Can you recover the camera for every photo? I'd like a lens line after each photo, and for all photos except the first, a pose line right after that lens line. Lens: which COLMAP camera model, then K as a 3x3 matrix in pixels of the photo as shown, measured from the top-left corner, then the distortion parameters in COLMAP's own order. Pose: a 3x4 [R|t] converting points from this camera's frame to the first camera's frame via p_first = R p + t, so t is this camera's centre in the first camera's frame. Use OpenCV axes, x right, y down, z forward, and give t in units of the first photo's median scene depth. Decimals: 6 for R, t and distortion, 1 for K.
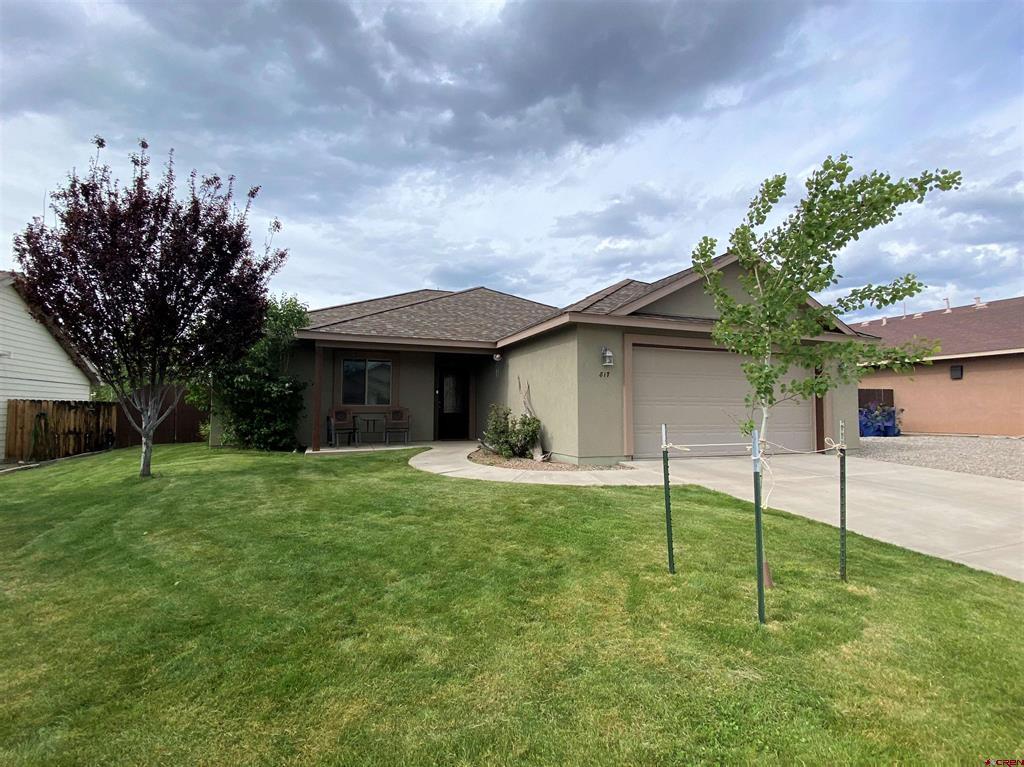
lens RADIAL K [[474.9, 0, 512.0], [0, 474.9, 383.5], [0, 0, 1]] dist [0.000552, 0.000023]
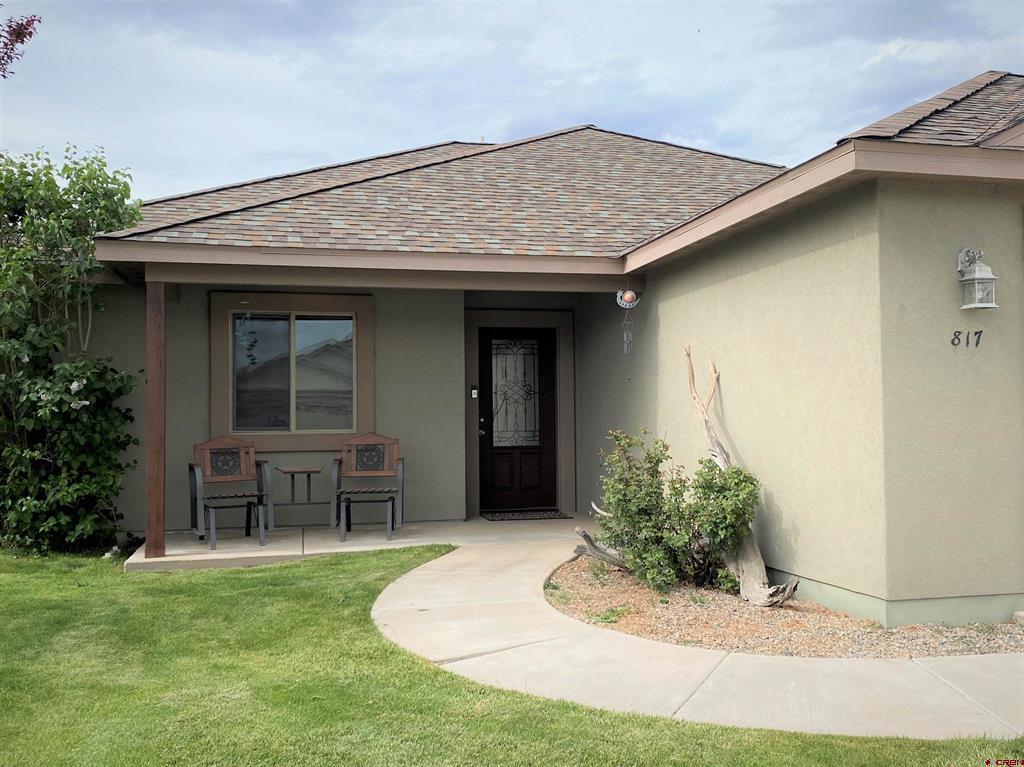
lens RADIAL K [[985.5, 0, 512.0], [0, 985.5, 383.5], [0, 0, 1]] dist [0.080936, -0.005275]
pose [[0.988084, -0.016756, -0.152999, -0.003616], [0.020185, 0.999578, 0.020888, -0.007736], [0.152584, -0.023727, 0.988006, 0.254151]]
